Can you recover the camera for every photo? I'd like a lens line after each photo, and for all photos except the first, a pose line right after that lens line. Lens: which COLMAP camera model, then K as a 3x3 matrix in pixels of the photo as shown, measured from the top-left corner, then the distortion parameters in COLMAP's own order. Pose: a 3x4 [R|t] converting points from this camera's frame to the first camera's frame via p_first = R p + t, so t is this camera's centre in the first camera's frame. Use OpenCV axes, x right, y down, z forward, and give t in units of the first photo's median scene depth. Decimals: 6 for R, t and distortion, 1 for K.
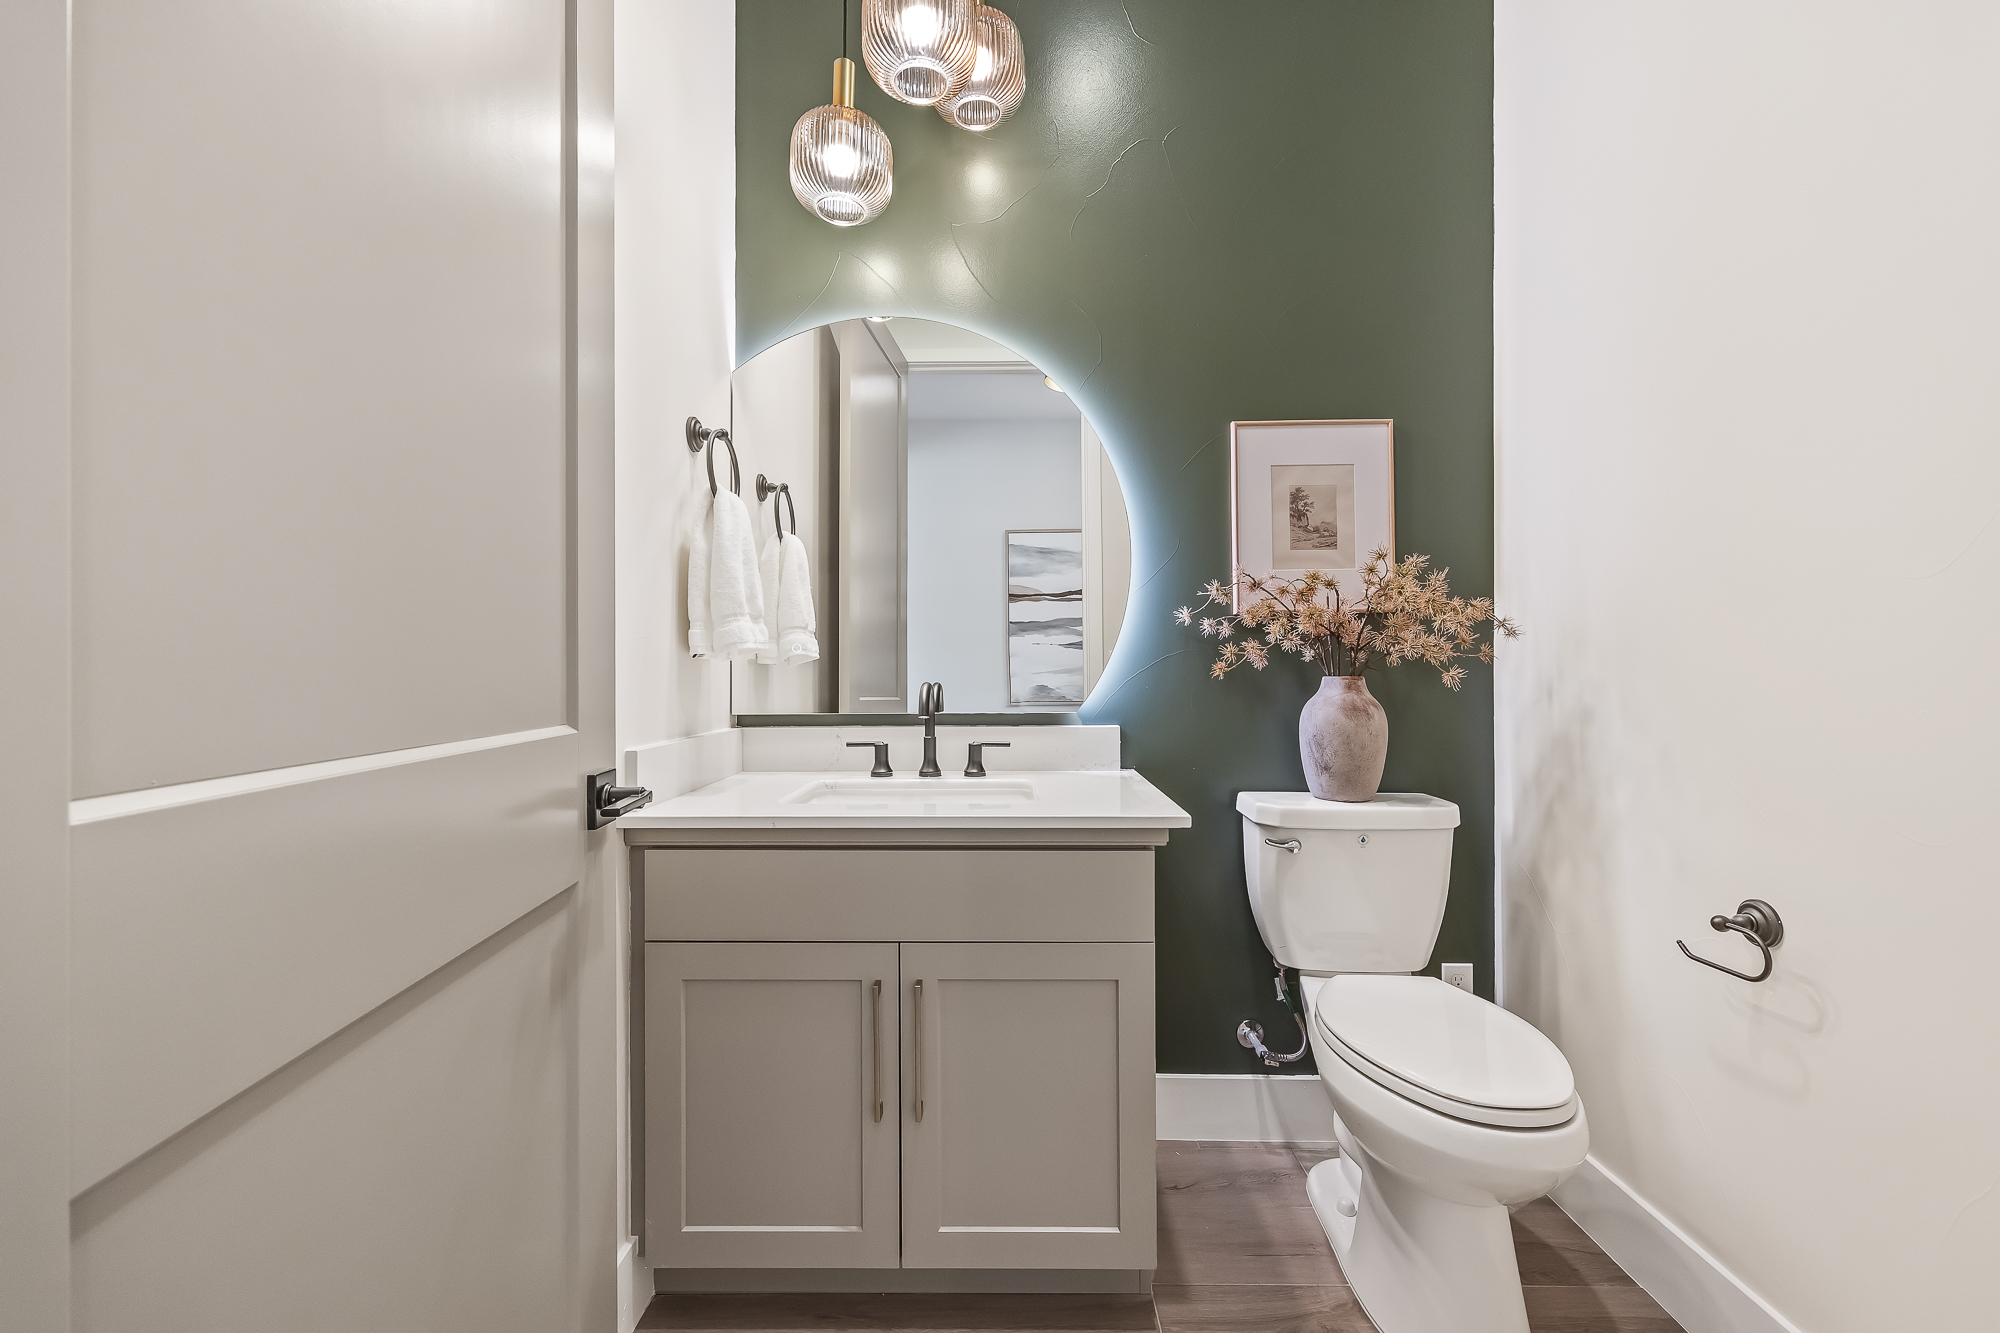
lens RADIAL K [[824.5, 0, 989.4], [0, 824.5, 671.6], [0, 0, 1]] dist [-0.001079, -0.000023]
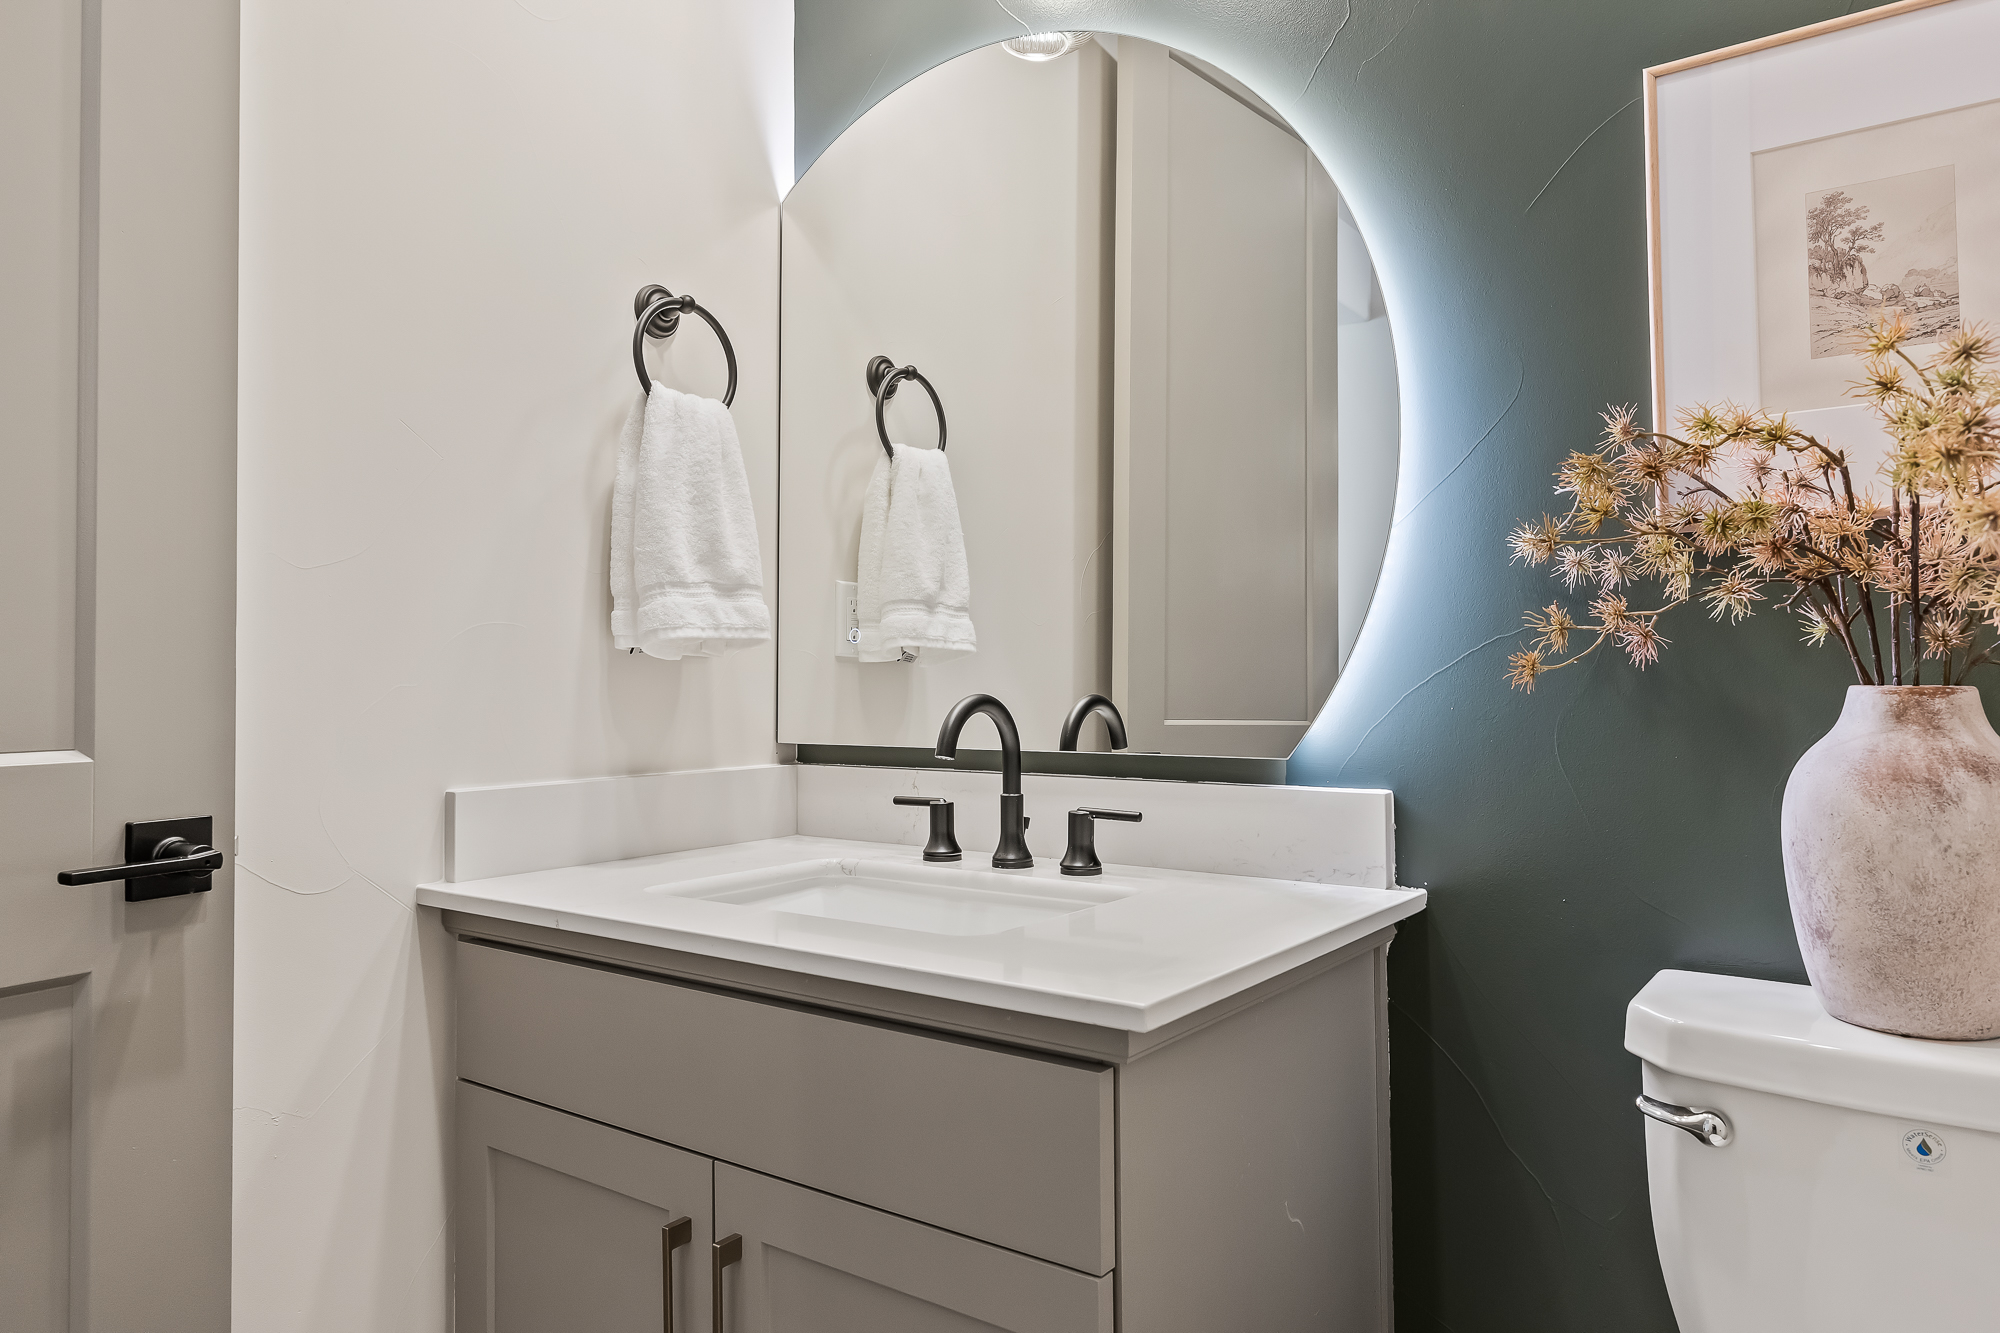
lens RADIAL K [[1335.6, 0, 1000.2], [0, 1335.6, 652.8], [0, 0, 1]] dist [-0.005647, 0.005566]
pose [[0.812673, -0.010726, -0.582622, 0.435017], [0.001338, 0.999862, -0.016542, 0.000568], [0.582719, 0.012663, 0.812575, 0.280253]]
